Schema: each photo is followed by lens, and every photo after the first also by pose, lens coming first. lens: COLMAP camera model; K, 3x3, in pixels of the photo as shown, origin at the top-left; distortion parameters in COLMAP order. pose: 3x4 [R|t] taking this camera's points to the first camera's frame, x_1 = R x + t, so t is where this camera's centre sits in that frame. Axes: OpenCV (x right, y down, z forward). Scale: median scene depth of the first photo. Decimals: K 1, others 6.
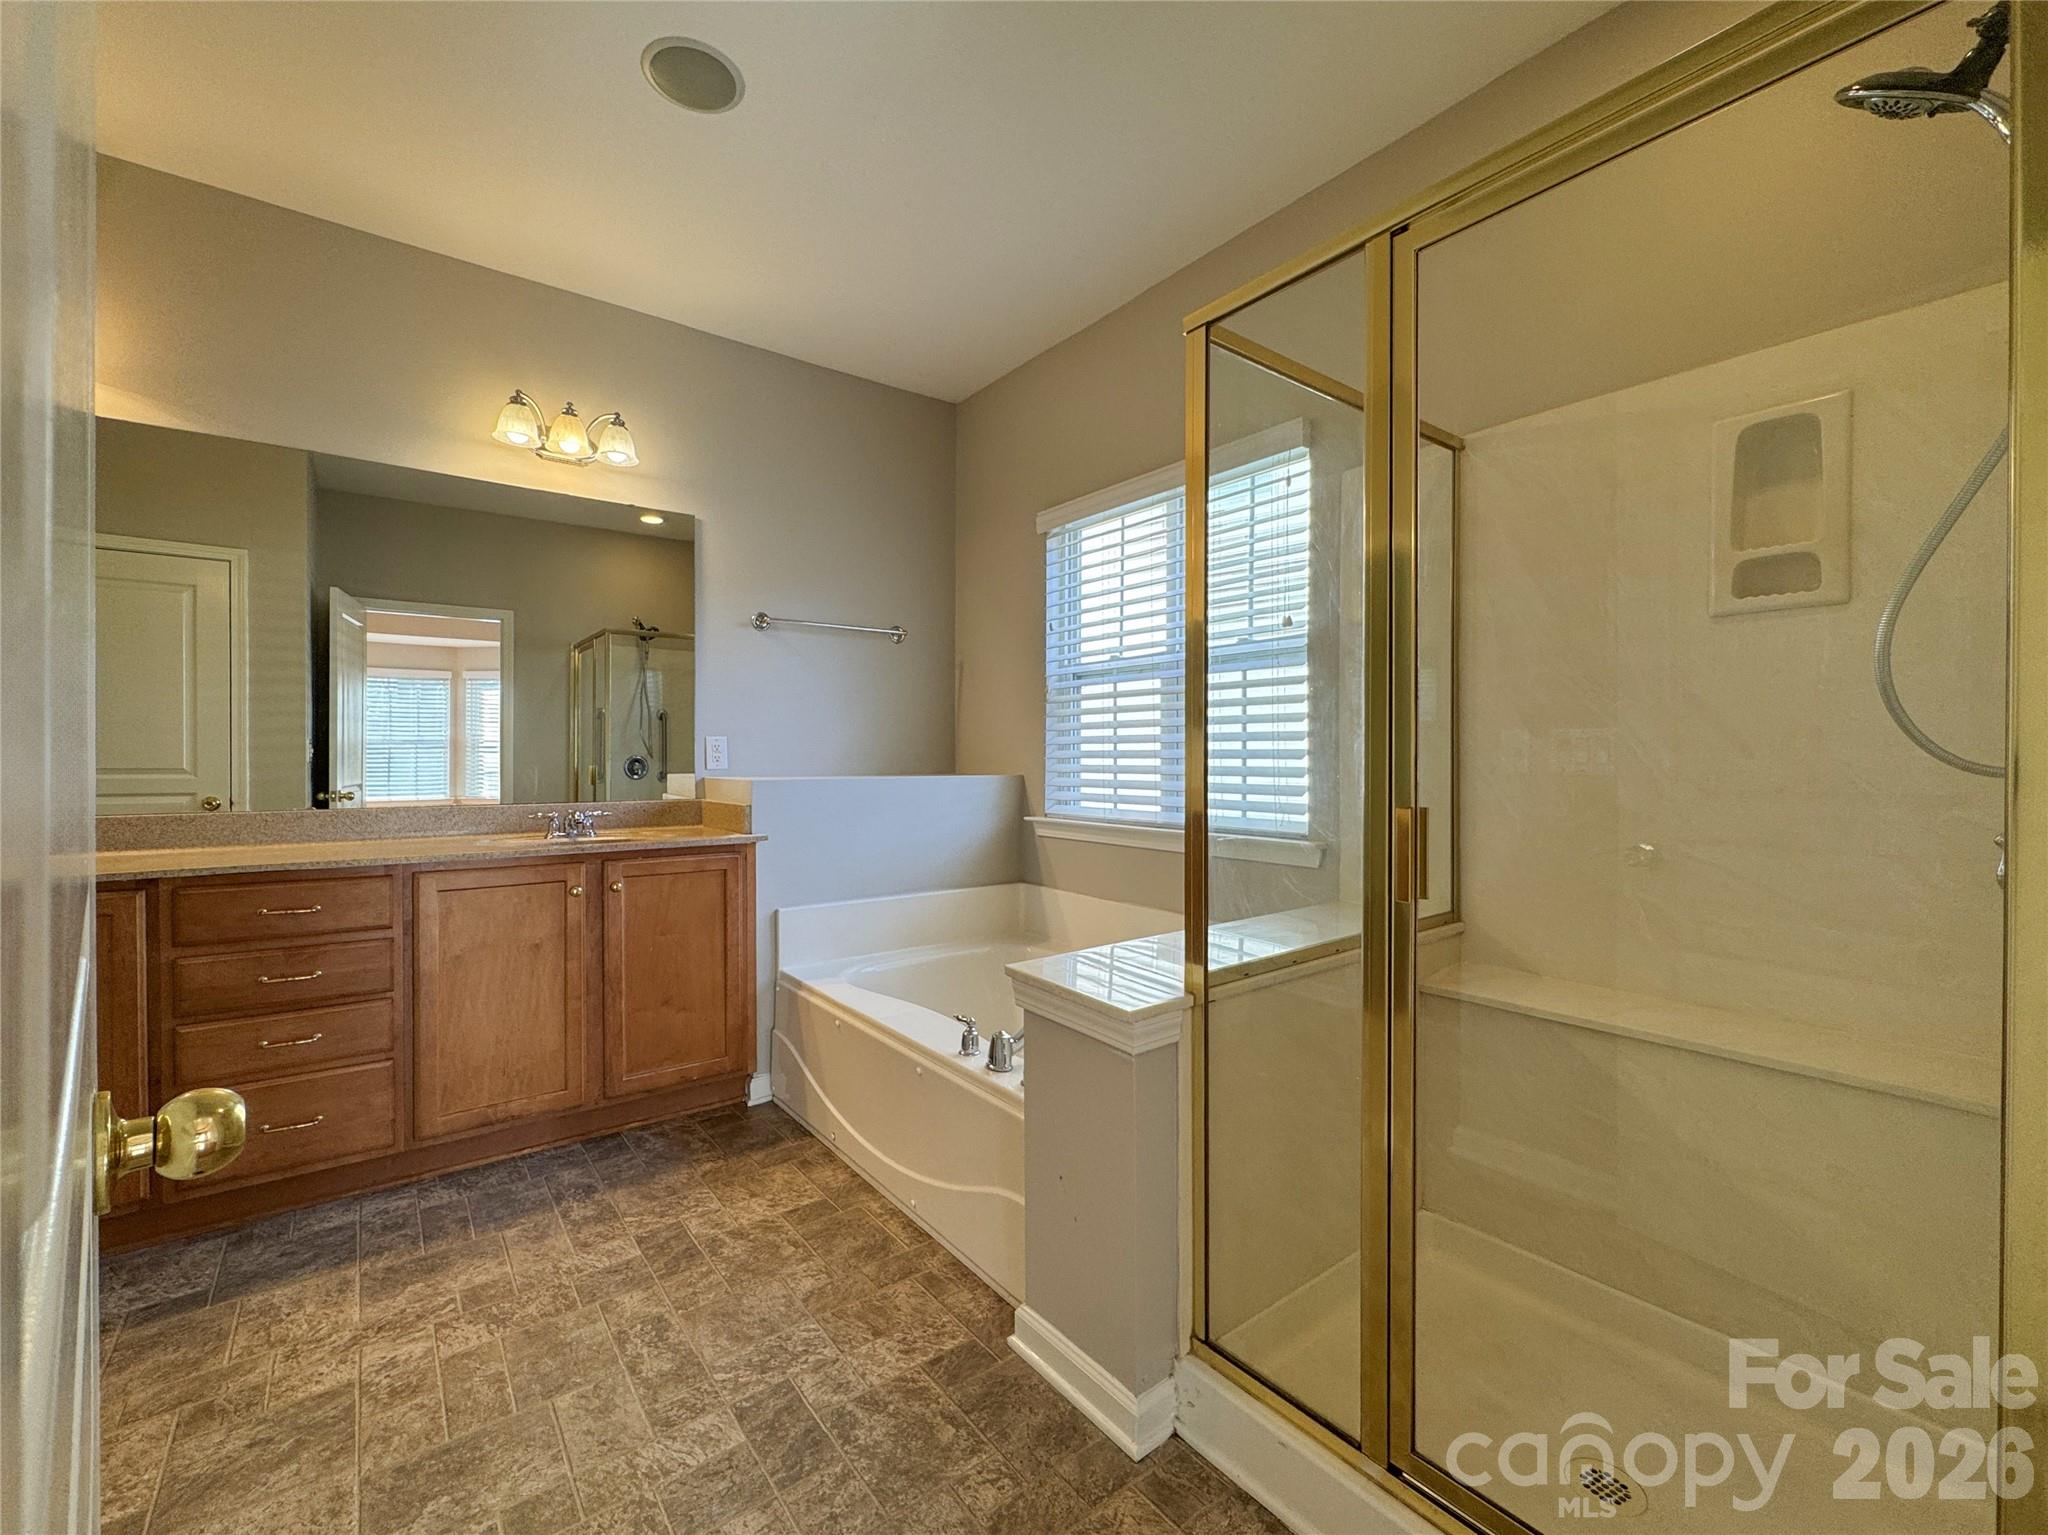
lens RADIAL K [[828.5, 0, 1059.7], [0, 828.5, 762.6], [0, 0, 1]] dist [-0.003336, 0.000937]
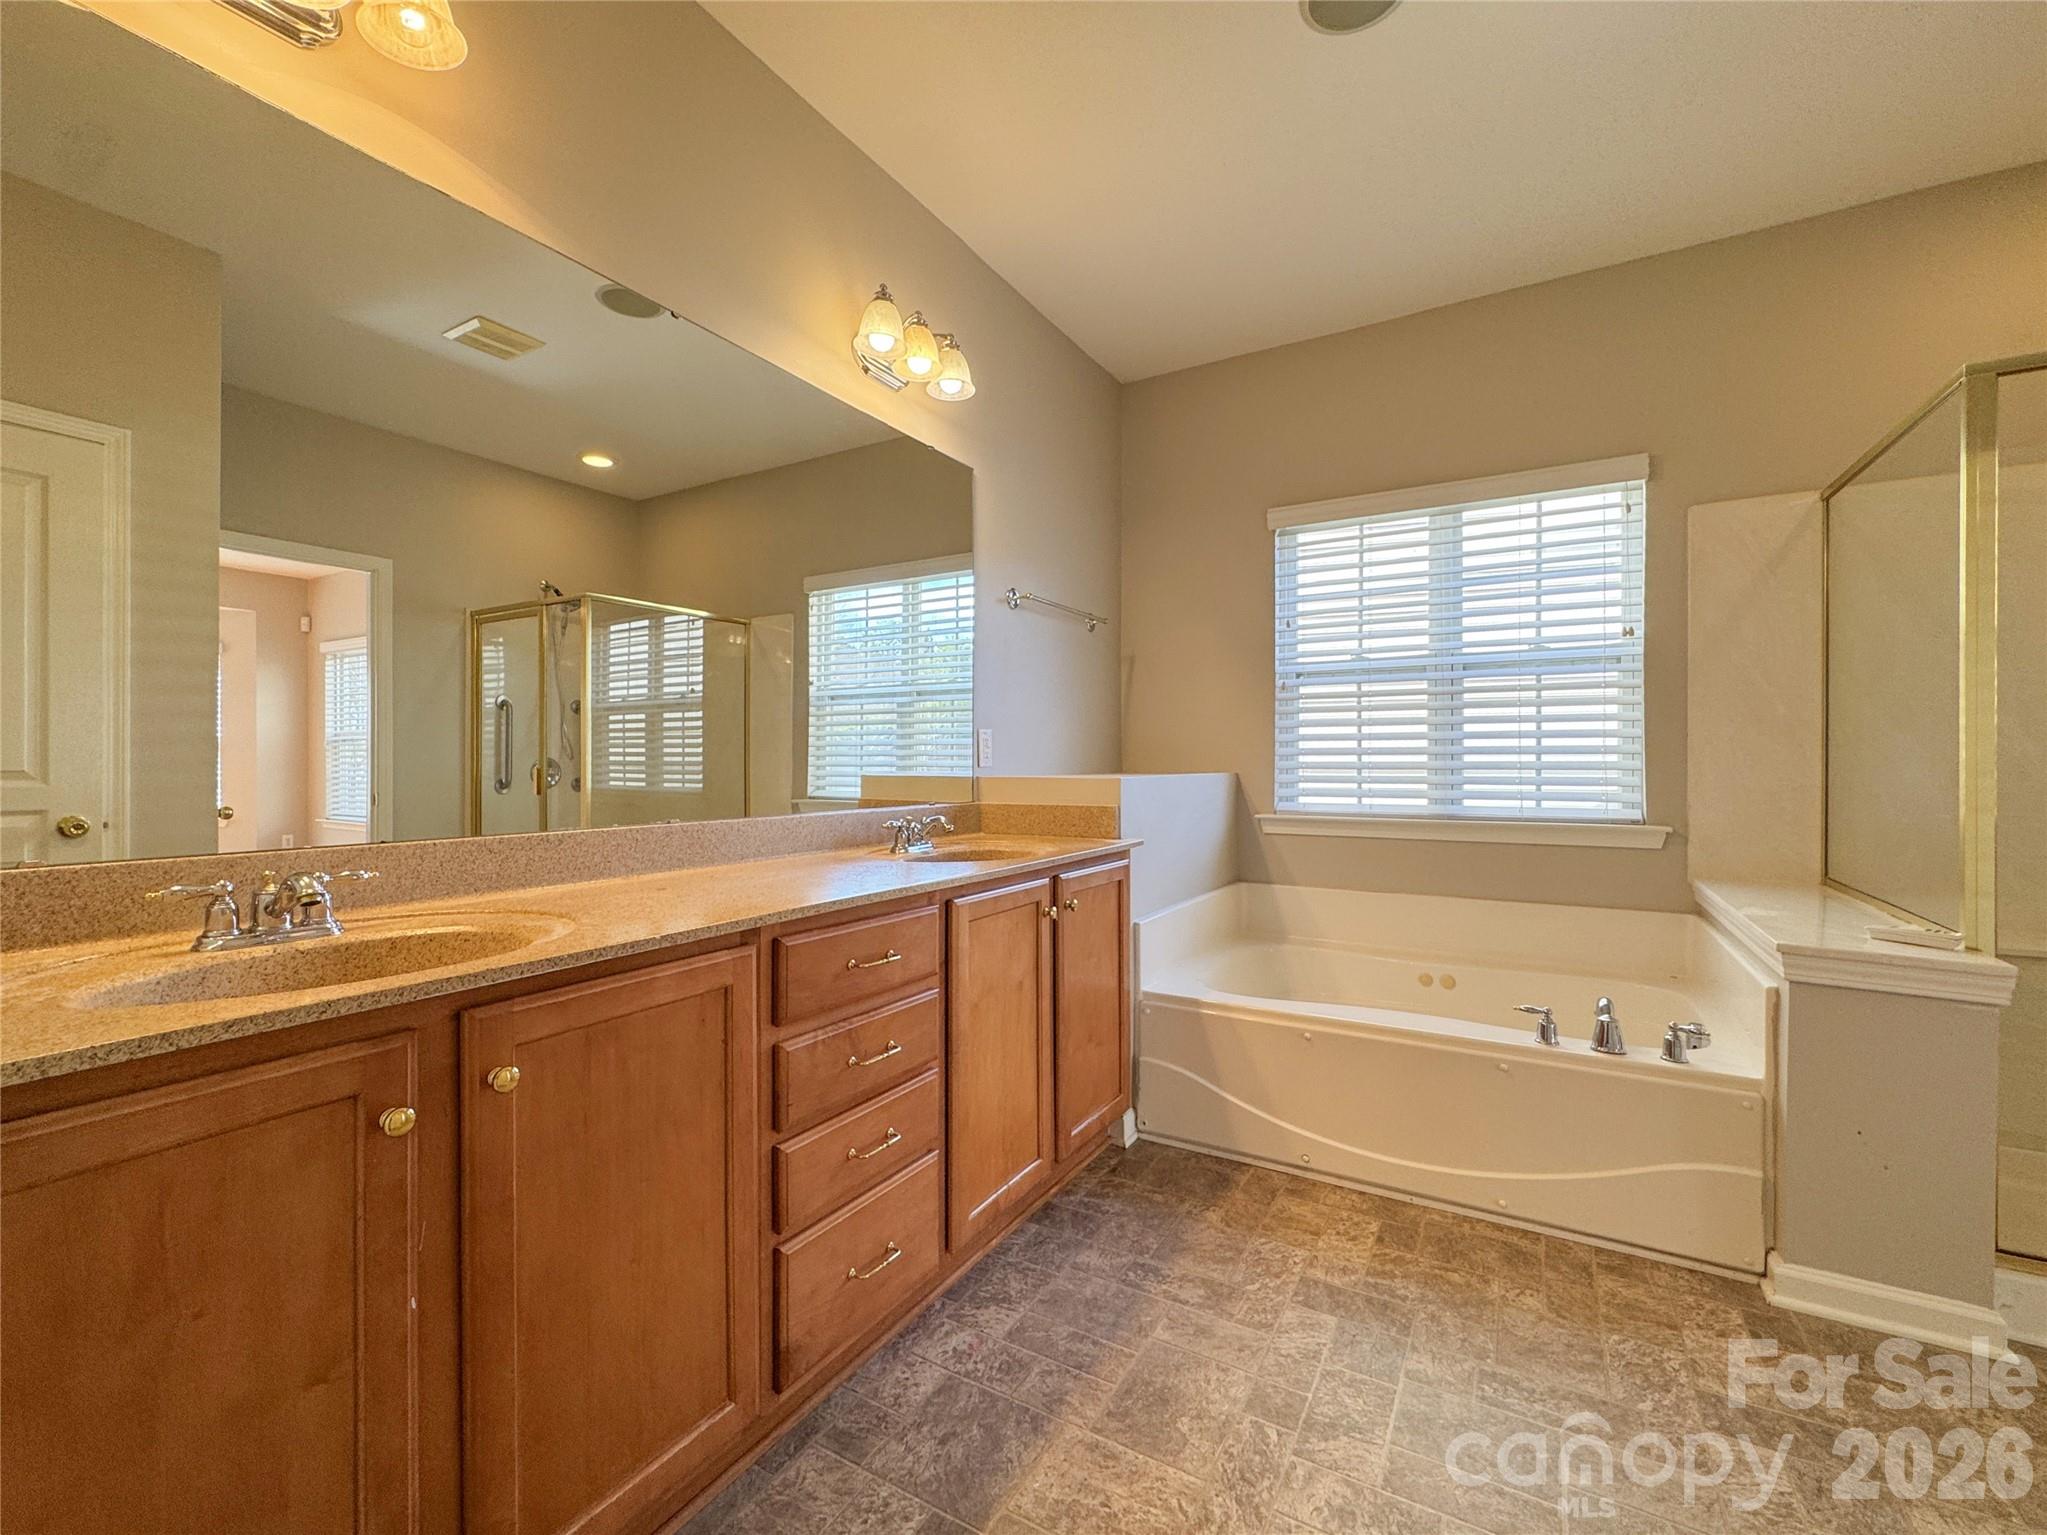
lens RADIAL K [[828.1, 0, 1033.5], [0, 828.1, 762.2], [0, 0, 1]] dist [-0.003336, 0.000937]
pose [[0.933474, -0.000826, 0.358643, -0.899510], [0.004061, 0.999958, -0.008266, 0.013449], [-0.358621, 0.009172, 0.933438, 0.241533]]
